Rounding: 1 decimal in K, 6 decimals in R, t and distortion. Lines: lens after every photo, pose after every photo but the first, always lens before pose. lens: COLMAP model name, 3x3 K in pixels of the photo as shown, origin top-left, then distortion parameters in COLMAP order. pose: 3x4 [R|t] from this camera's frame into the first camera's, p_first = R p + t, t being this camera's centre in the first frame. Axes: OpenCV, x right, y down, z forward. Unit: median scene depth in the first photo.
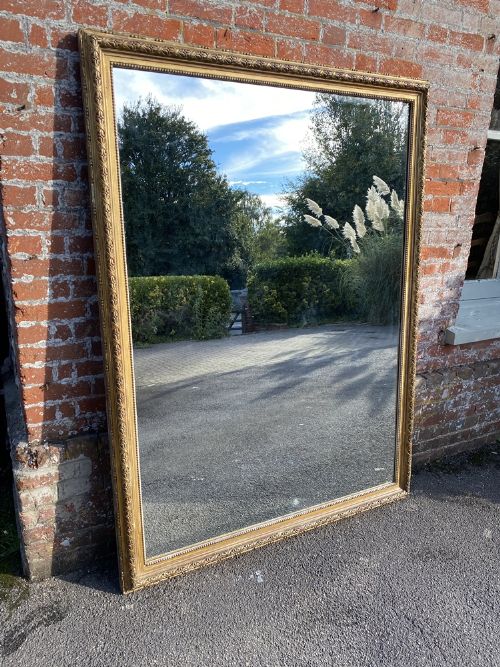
lens RADIAL K [[498.9, 0, 252.0], [0, 498.9, 335.4], [0, 0, 1]] dist [0.002458, 0.001642]
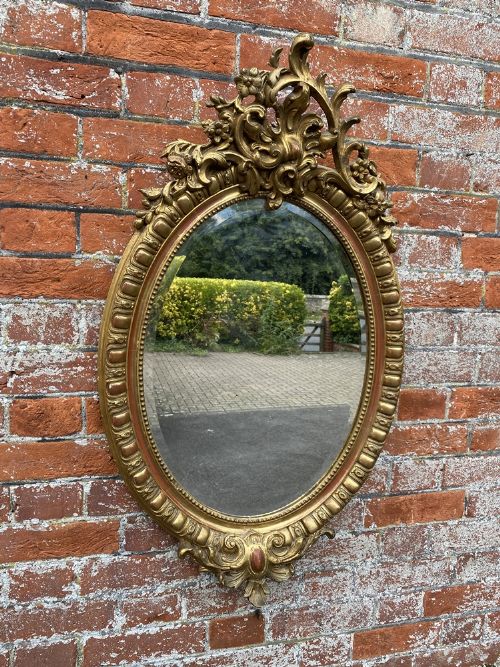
lens RADIAL K [[501.1, 0, 256.0], [0, 501.1, 331.0], [0, 0, 1]] dist [0.001160, 0.001693]
pose [[0.975247, 0.038255, -0.217786, 0.250465], [-0.073010, 0.985393, -0.153852, -0.140782], [0.208719, 0.165944, 0.963794, 0.521039]]
